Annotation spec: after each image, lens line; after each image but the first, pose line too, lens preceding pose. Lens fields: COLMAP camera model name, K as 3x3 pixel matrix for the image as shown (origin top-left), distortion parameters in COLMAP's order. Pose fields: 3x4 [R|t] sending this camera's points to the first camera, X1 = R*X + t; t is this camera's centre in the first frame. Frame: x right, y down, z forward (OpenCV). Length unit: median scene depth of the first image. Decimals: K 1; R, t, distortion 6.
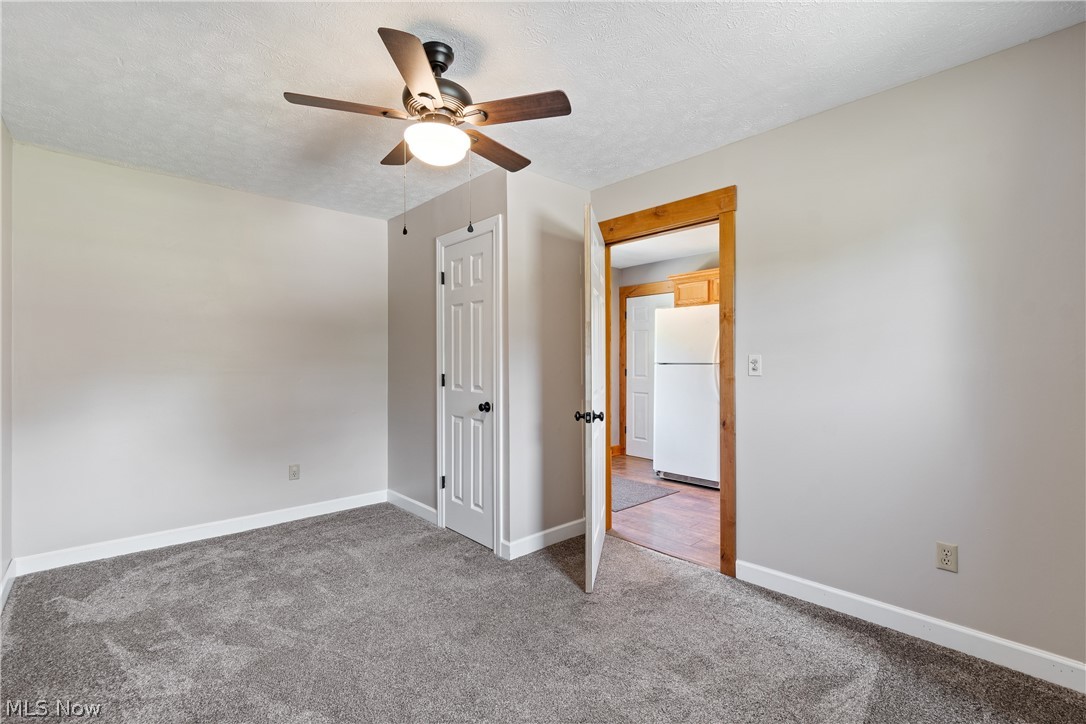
lens RADIAL K [[495.2, 0, 545.6], [0, 495.2, 356.8], [0, 0, 1]] dist [0.000454, -0.001149]
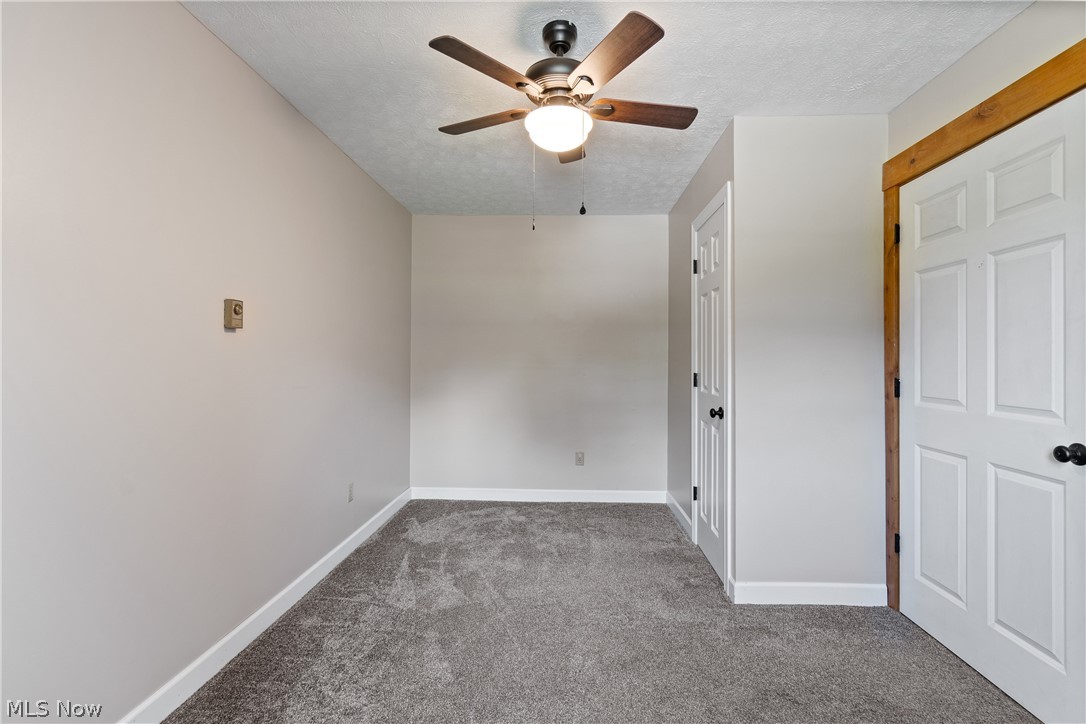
lens RADIAL K [[495.2, 0, 545.6], [0, 495.2, 356.8], [0, 0, 1]] dist [0.000454, -0.001149]
pose [[0.704492, 0.000009, -0.709712, 0.286125], [0.001886, 0.999996, 0.001885, 0.002901], [0.709709, -0.002666, 0.704490, 0.205541]]
